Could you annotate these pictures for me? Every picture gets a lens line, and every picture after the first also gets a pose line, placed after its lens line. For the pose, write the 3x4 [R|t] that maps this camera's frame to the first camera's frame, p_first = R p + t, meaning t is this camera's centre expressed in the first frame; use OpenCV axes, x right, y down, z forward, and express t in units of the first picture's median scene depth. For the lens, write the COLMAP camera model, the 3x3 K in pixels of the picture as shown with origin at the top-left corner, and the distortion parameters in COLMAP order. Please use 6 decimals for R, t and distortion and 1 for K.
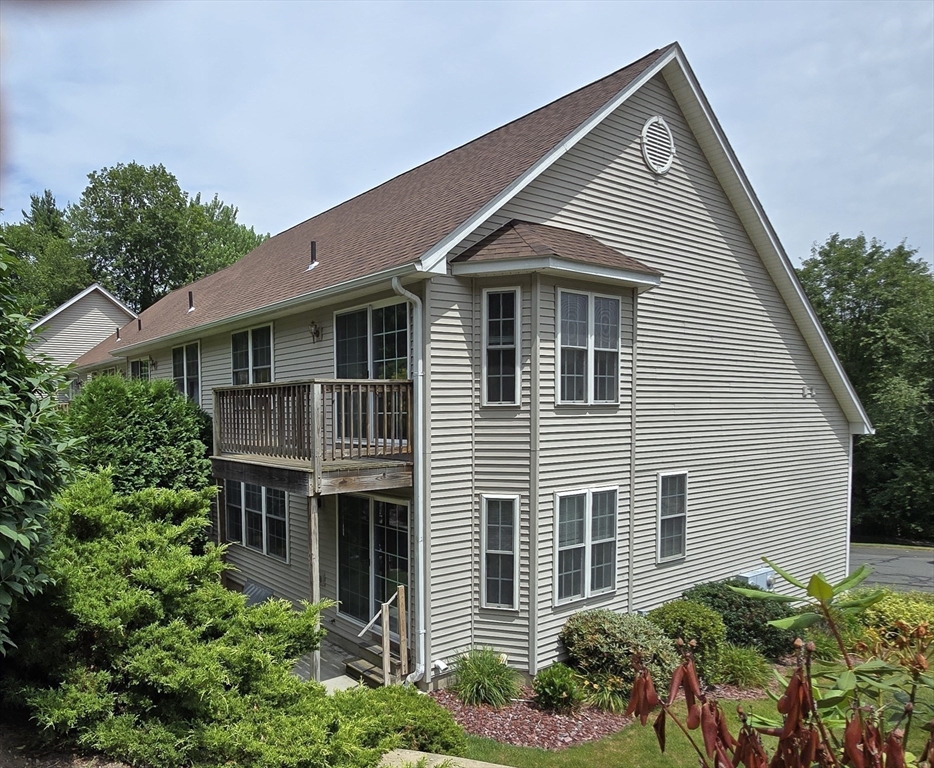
lens RADIAL K [[720.1, 0, 466.4], [0, 720.1, 456.3], [0, 0, 1]] dist [0.000221, -0.005894]
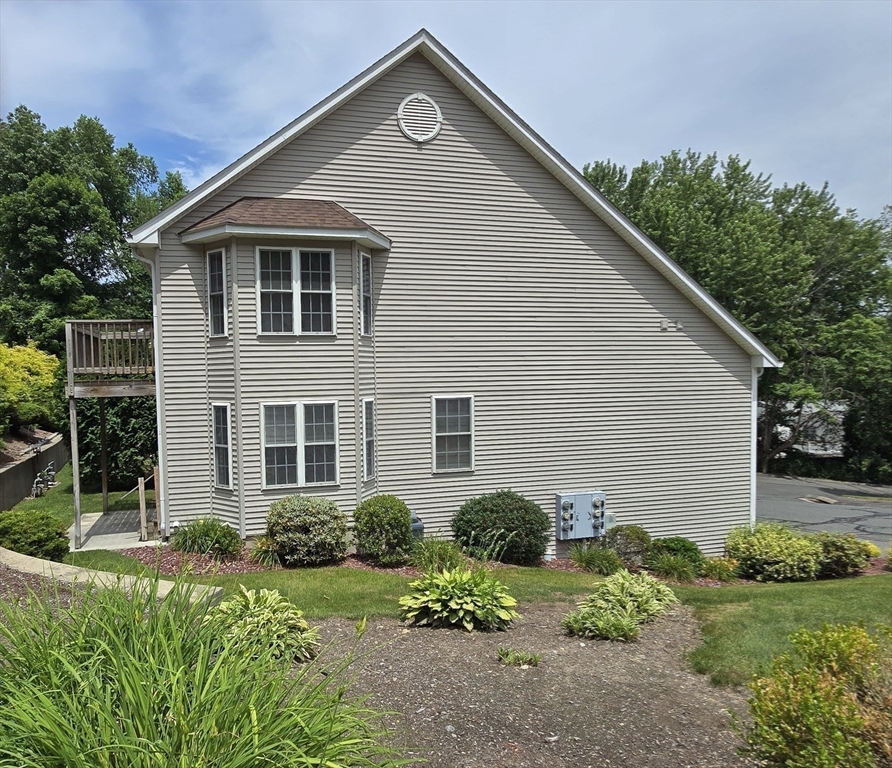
lens RADIAL K [[679.1, 0, 446.3], [0, 679.1, 415.9], [0, 0, 1]] dist [0.007959, 0.005361]
pose [[0.930242, 0.011258, -0.366773, 0.860984], [-0.010980, 0.999936, 0.002844, 0.065660], [0.366782, 0.001381, 0.930306, -0.028659]]
